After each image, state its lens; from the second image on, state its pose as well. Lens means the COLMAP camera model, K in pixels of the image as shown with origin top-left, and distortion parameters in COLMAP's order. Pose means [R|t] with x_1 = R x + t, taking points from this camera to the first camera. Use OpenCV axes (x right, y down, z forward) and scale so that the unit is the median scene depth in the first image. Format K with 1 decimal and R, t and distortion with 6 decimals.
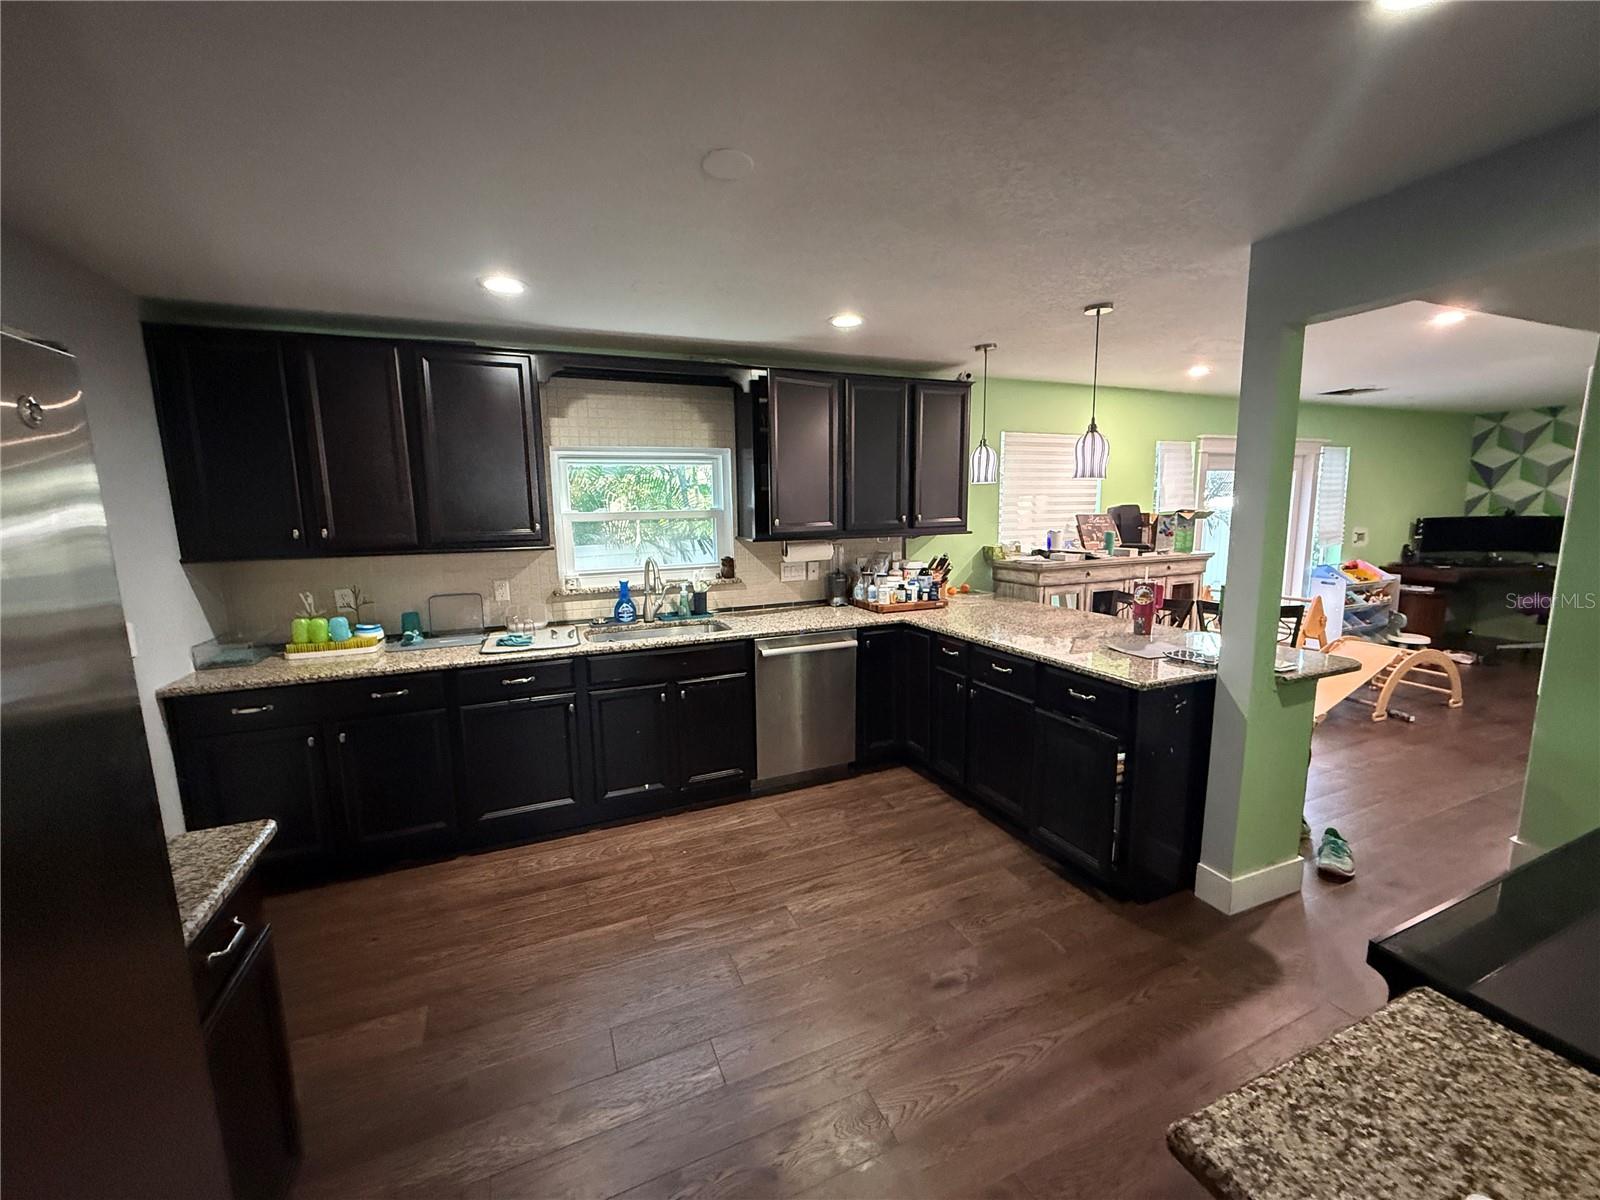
lens RADIAL K [[640.9, 0, 804.7], [0, 640.9, 610.0], [0, 0, 1]] dist [0.000896, 0.000215]
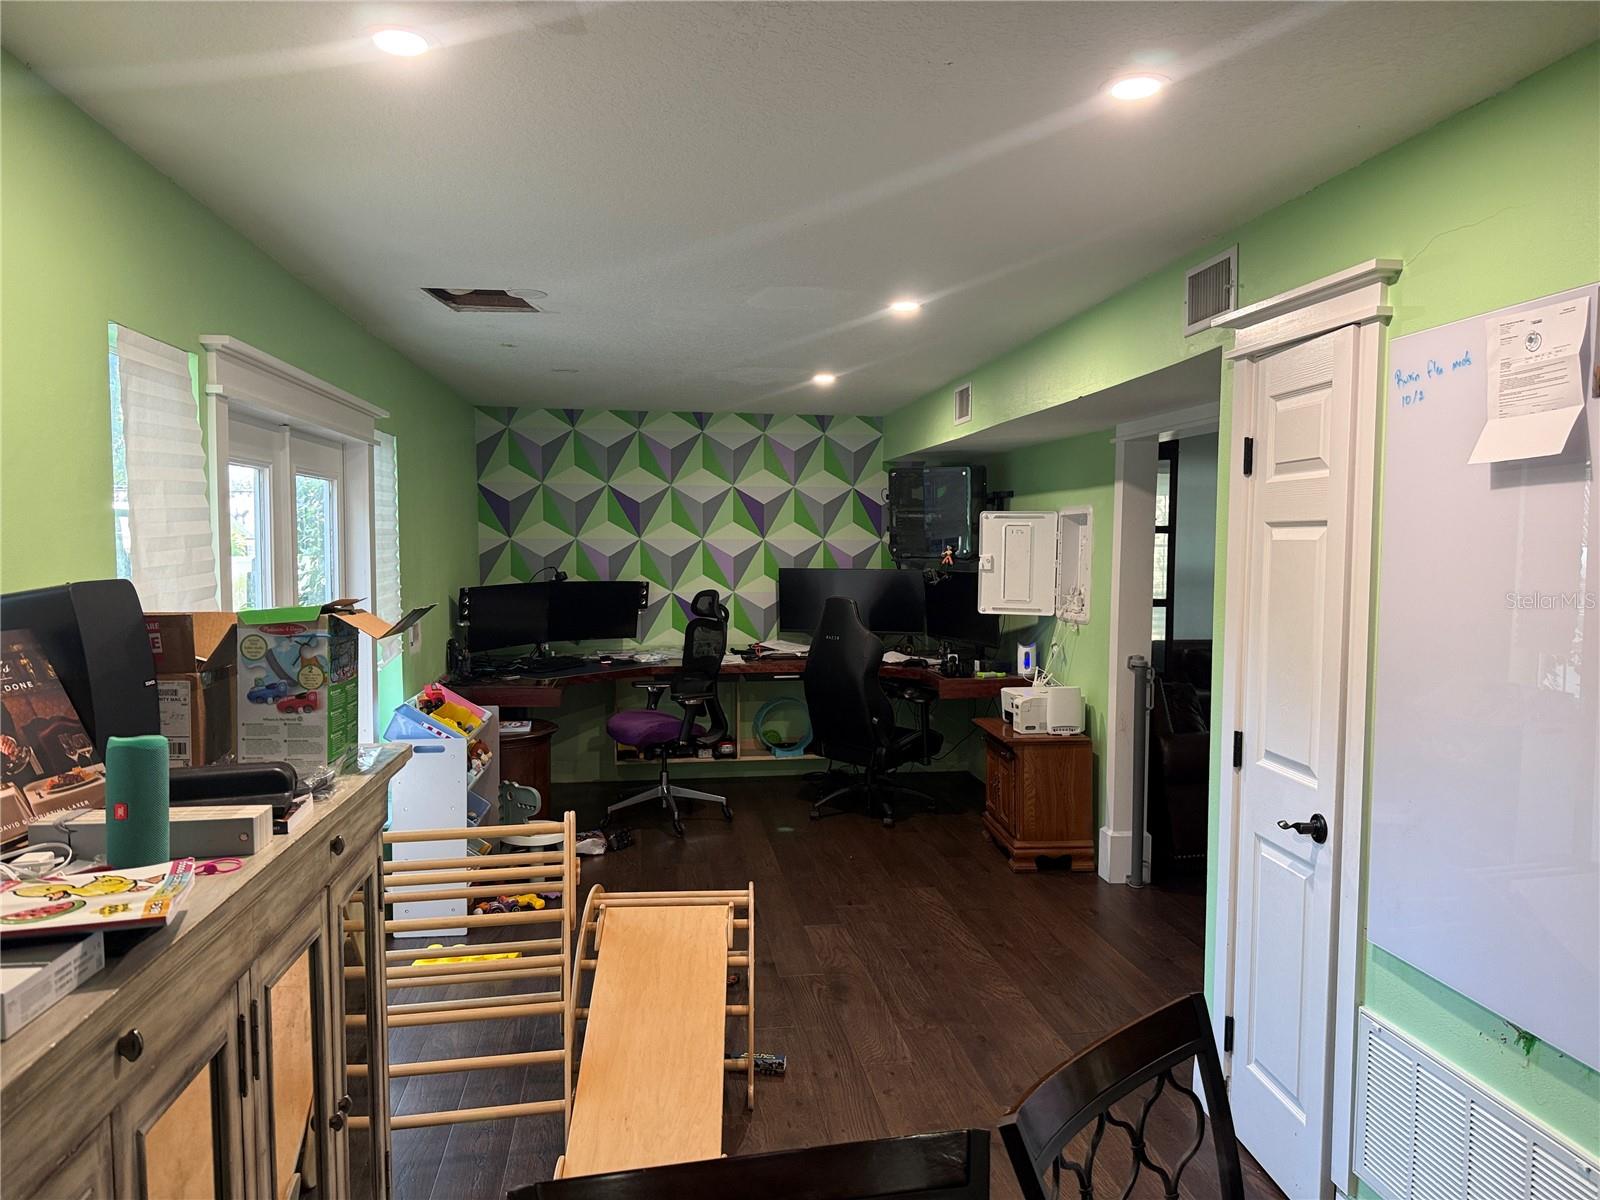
lens RADIAL K [[1126.4, 0, 807.7], [0, 1126.4, 608.1], [0, 0, 1]] dist [0.074915, -0.090856]
pose [[0.258444, -0.042949, 0.965071, 0.289879], [0.148230, 0.988944, 0.004315, -0.181258], [-0.954586, 0.141937, 0.261953, 0.997680]]
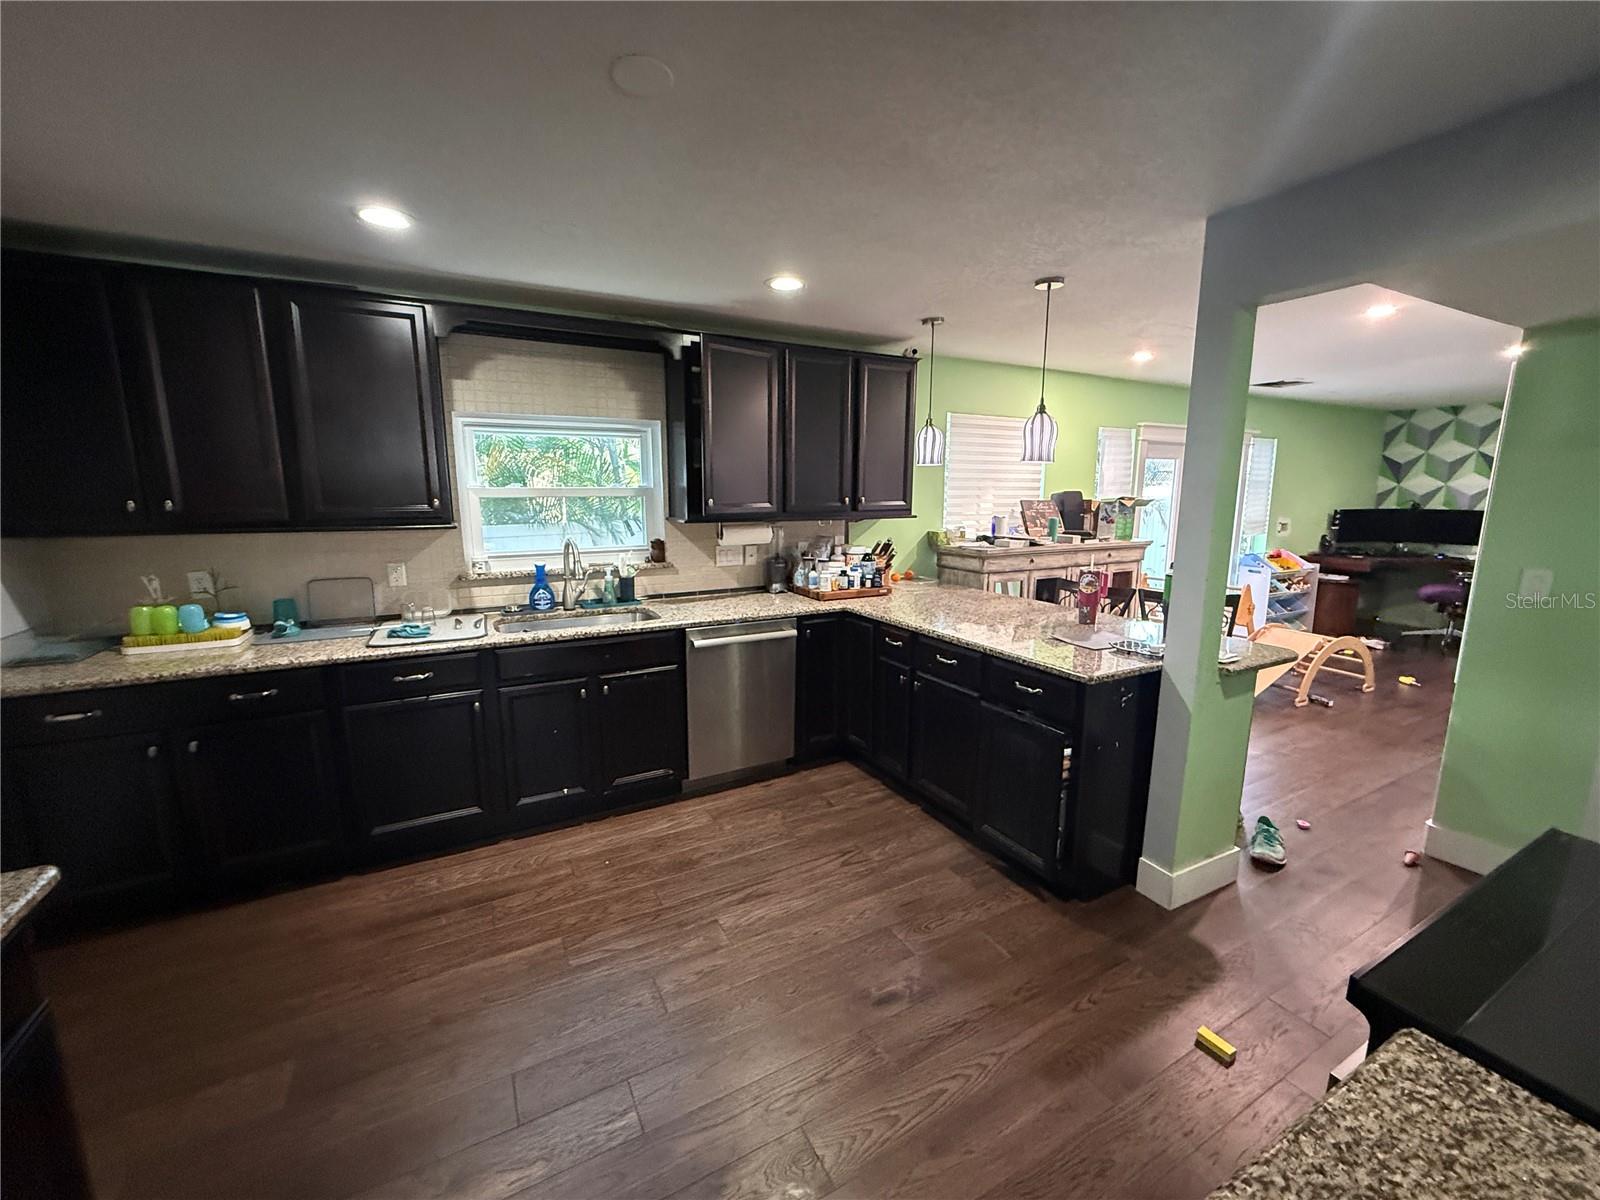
lens RADIAL K [[640.9, 0, 806.9], [0, 640.9, 612.9], [0, 0, 1]] dist [0.000896, 0.000215]
pose [[0.995946, 0.001318, 0.089940, 0.012899], [-0.004084, 0.999524, 0.030575, -0.006711], [-0.089857, -0.030819, 0.995478, 0.065224]]
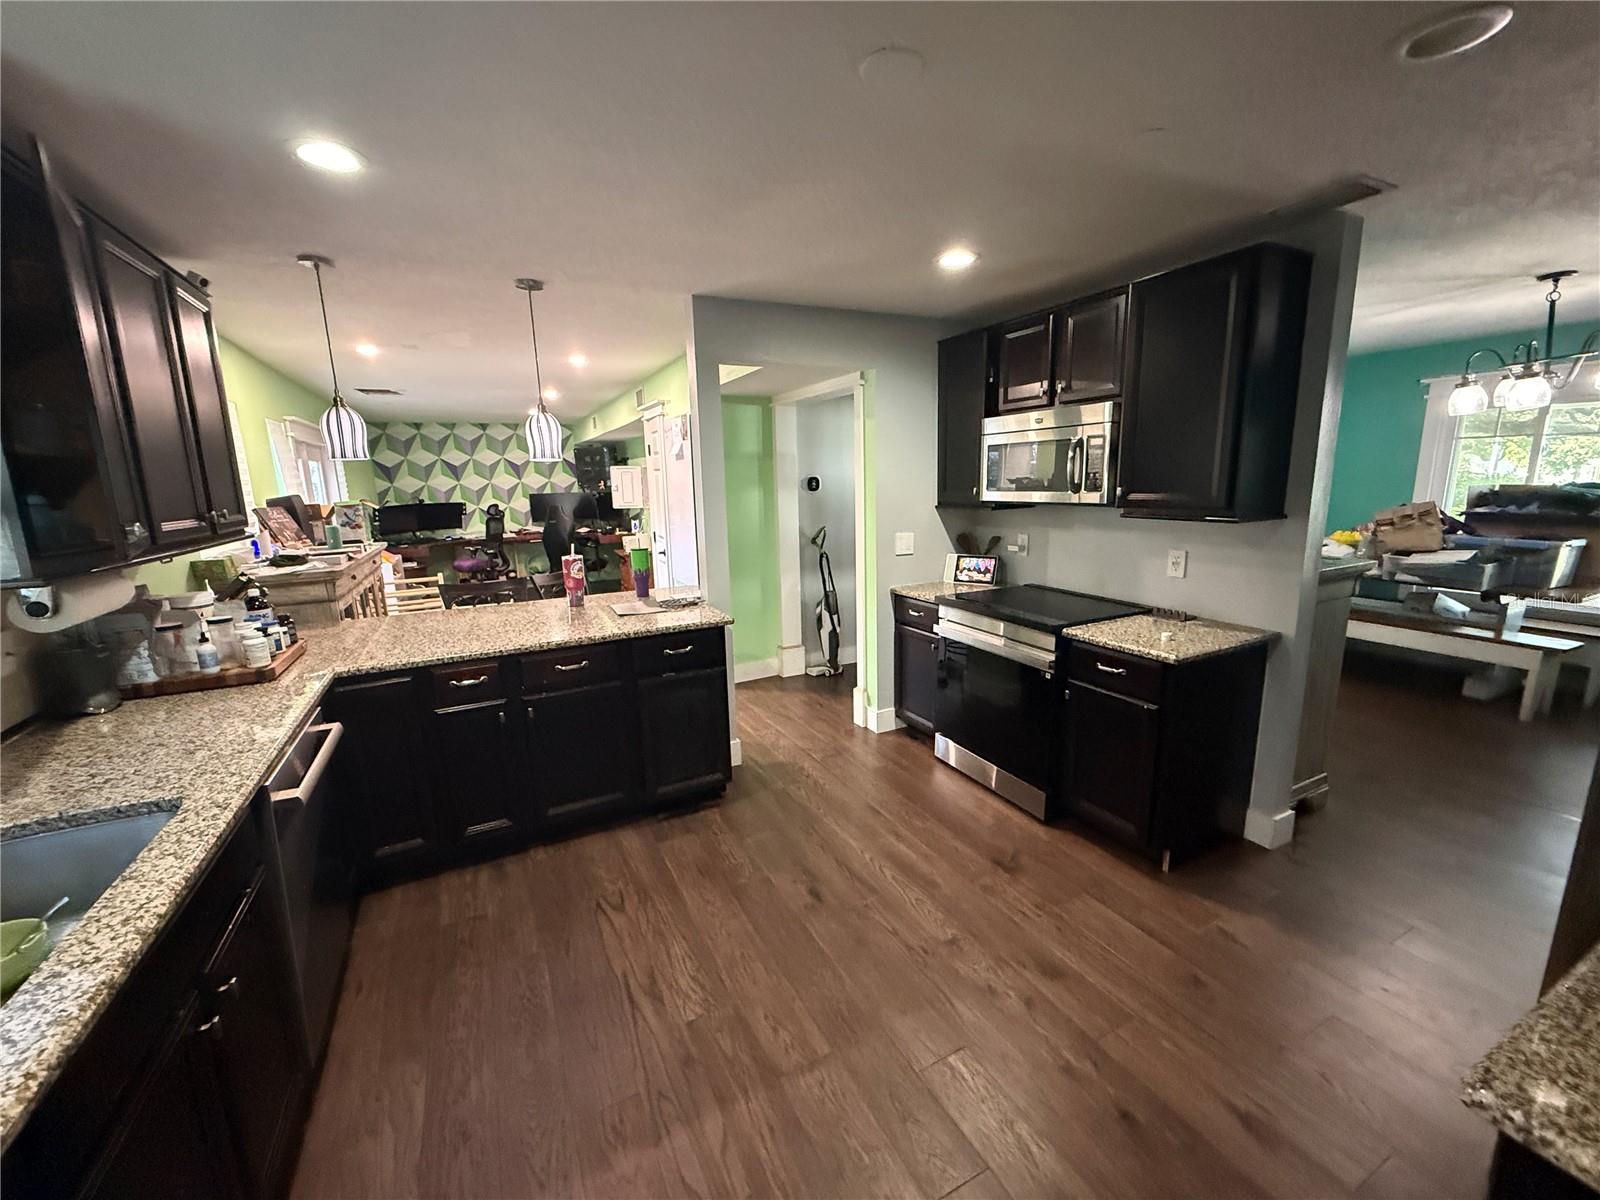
lens RADIAL K [[640.9, 0, 793.2], [0, 640.9, 600.1], [0, 0, 1]] dist [0.000896, 0.000215]
pose [[-0.057476, -0.171798, 0.983454, -0.527133], [0.189824, 0.965232, 0.179708, -0.091143], [-0.980134, 0.197012, -0.022866, 0.629768]]
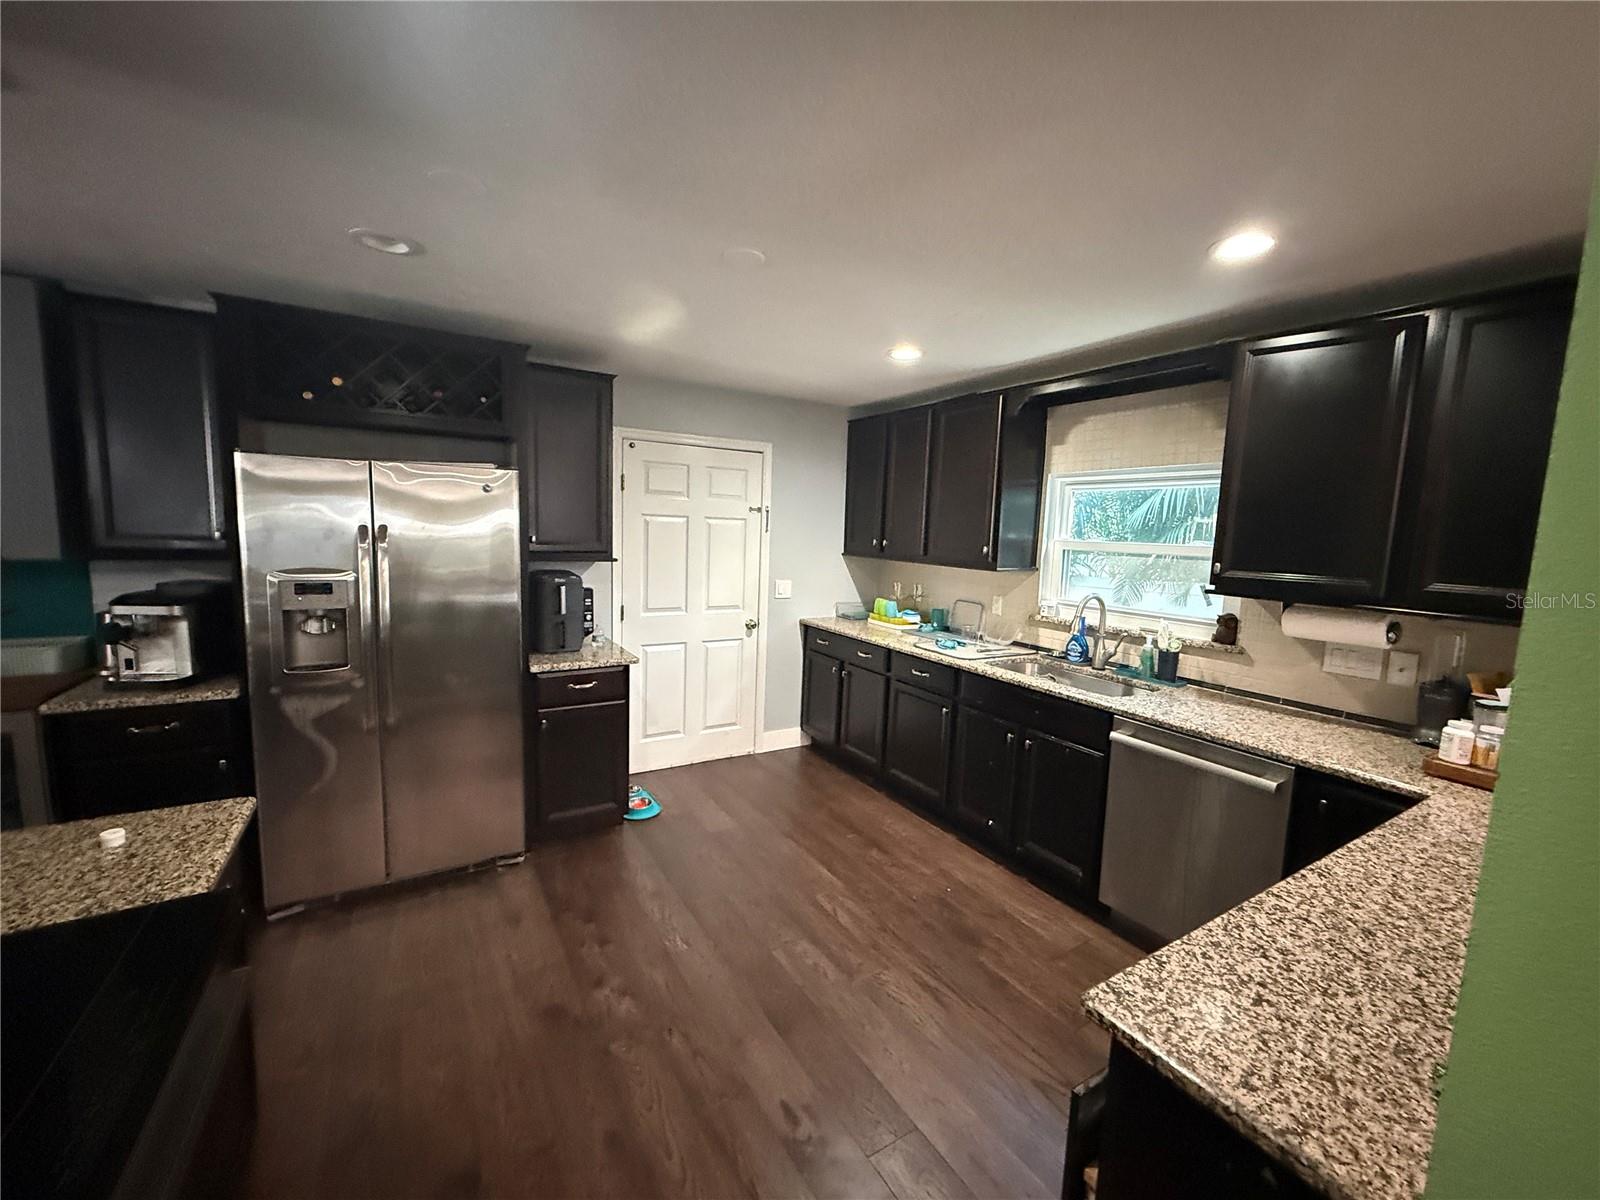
lens RADIAL K [[640.9, 0, 786.6], [0, 640.9, 608.4], [0, 0, 1]] dist [0.000896, 0.000215]
pose [[0.120937, 0.149815, -0.981290, 0.591381], [-0.196392, 0.972617, 0.124287, -0.093423], [0.973039, 0.177687, 0.147048, 0.485939]]
